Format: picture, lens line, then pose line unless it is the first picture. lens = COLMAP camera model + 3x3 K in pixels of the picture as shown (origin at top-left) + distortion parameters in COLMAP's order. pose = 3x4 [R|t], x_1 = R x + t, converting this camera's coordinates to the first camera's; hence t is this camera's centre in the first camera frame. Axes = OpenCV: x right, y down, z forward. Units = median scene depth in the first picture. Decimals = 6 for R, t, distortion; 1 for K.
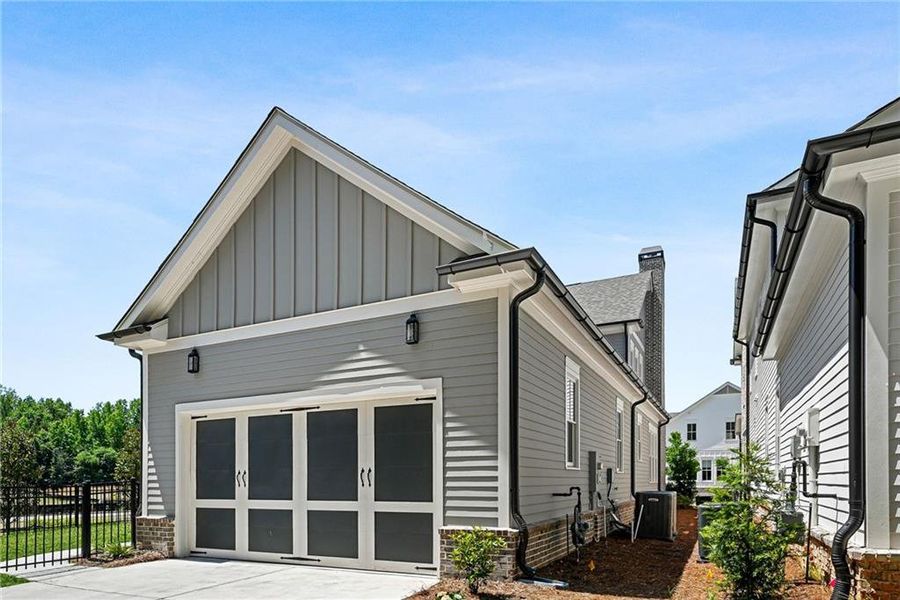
lens RADIAL K [[488.2, 0, 447.2], [0, 488.2, 305.3], [0, 0, 1]] dist [0.001578, 0.001202]
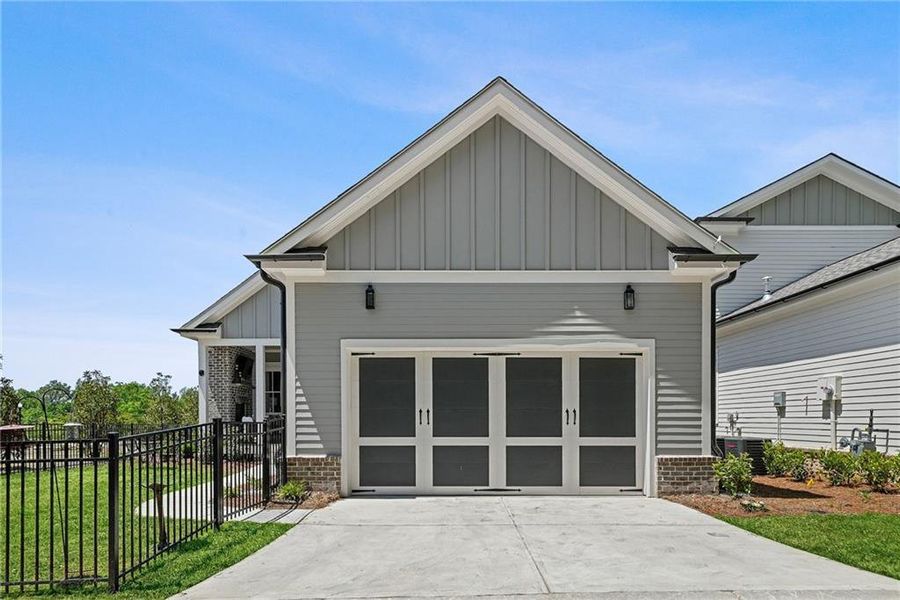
lens RADIAL K [[355.1, 0, 454.7], [0, 355.1, 302.7], [0, 0, 1]] dist [-0.001098, 0.000050]
pose [[0.906138, 0.139349, 0.399369, -0.732343], [-0.148549, 0.988873, -0.007993, 0.120162], [-0.396039, -0.052083, 0.916755, 0.318285]]
